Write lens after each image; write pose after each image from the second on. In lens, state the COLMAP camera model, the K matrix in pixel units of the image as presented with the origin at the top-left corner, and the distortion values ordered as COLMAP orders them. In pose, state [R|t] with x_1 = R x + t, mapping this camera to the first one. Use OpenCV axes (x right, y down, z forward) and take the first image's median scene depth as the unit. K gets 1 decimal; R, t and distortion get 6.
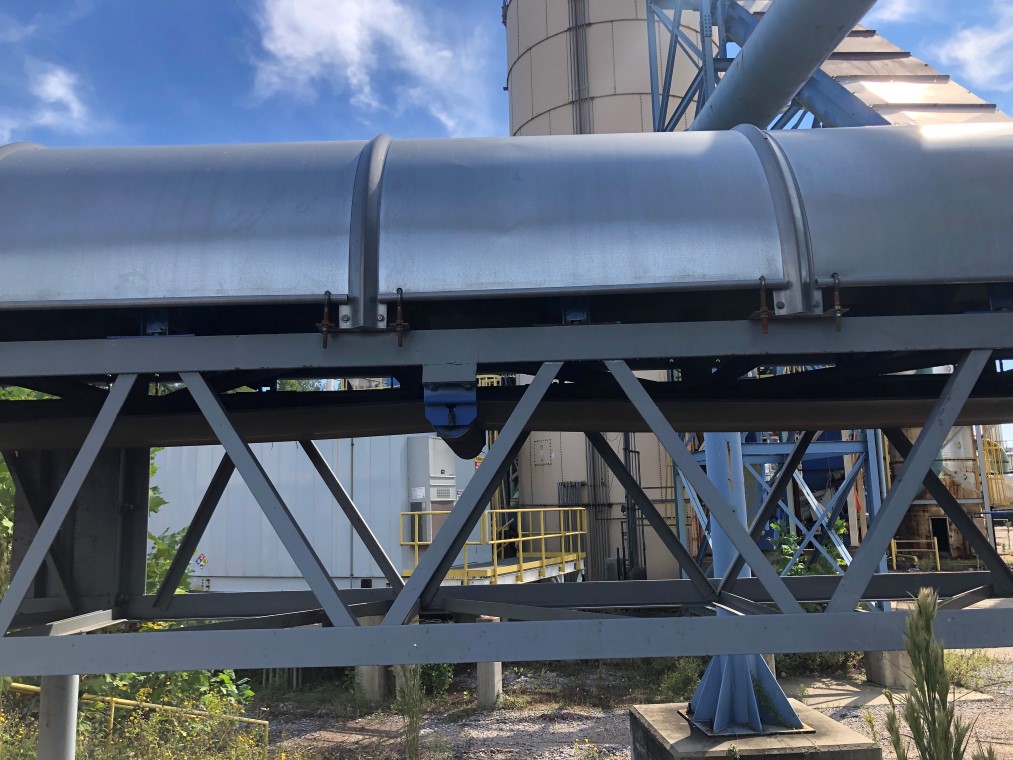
lens RADIAL K [[834.4, 0, 506.5], [0, 834.4, 380.0], [0, 0, 1]] dist [0.005470, -0.008950]
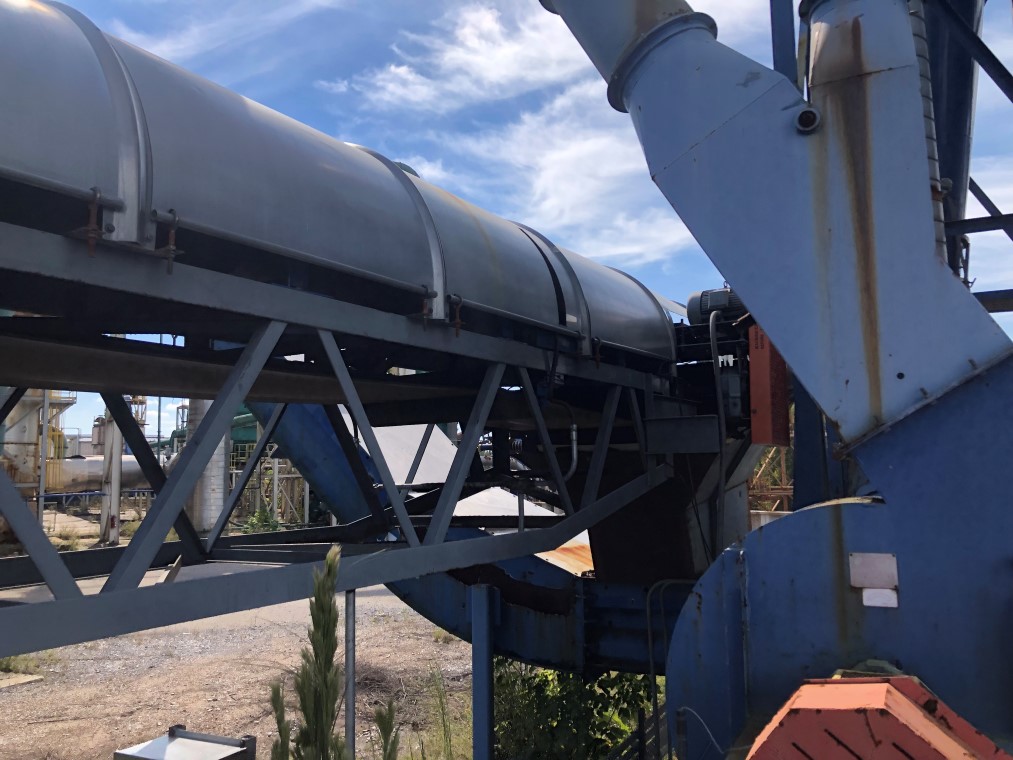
lens RADIAL K [[834.4, 0, 506.5], [0, 834.4, 380.0], [0, 0, 1]] dist [0.005470, -0.008950]
pose [[0.530048, 0.111021, 0.840669, -0.150177], [-0.127468, 0.990559, -0.050447, 0.053438], [-0.838333, -0.080419, 0.539195, 0.199998]]
